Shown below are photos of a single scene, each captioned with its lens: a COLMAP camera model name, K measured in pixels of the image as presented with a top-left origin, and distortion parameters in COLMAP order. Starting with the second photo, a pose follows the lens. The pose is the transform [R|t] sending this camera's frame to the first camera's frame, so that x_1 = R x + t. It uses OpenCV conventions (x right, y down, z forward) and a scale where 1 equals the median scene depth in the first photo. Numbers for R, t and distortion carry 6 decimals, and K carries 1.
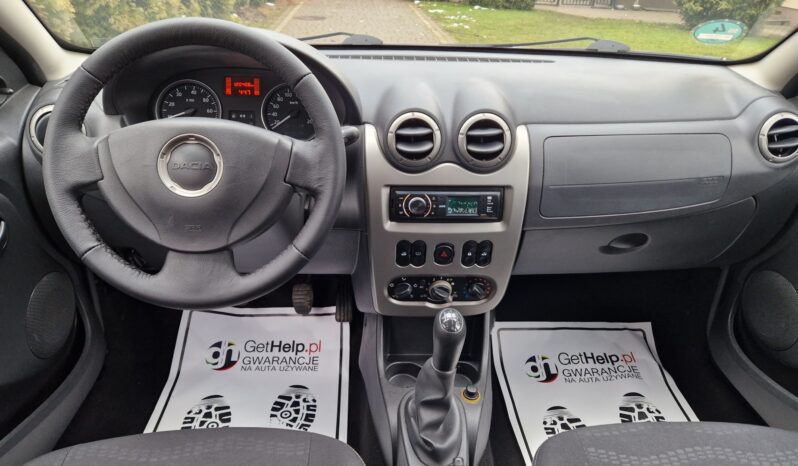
lens RADIAL K [[565.7, 0, 404.1], [0, 565.7, 232.3], [0, 0, 1]] dist [0.048000, -0.008142]
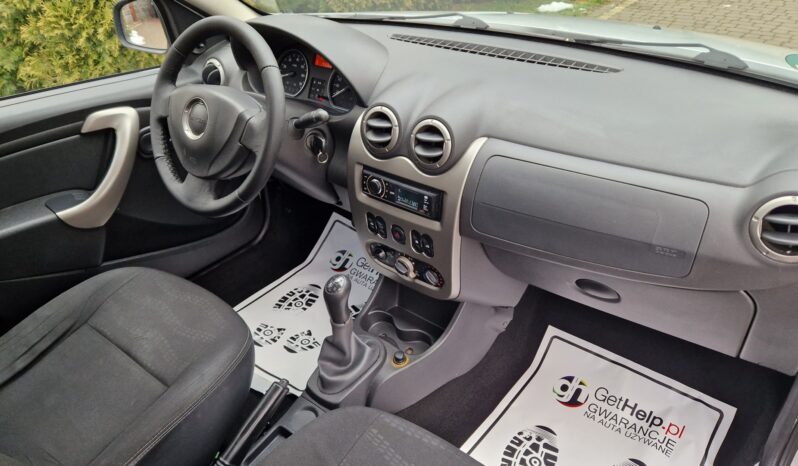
lens RADIAL K [[565.7, 0, 404.1], [0, 565.7, 232.3], [0, 0, 1]] dist [0.048000, -0.008142]
pose [[0.743596, 0.311618, -0.591574, 0.741442], [-0.241020, 0.950198, 0.197569, -0.190846], [0.623678, -0.004330, 0.781669, 0.122644]]
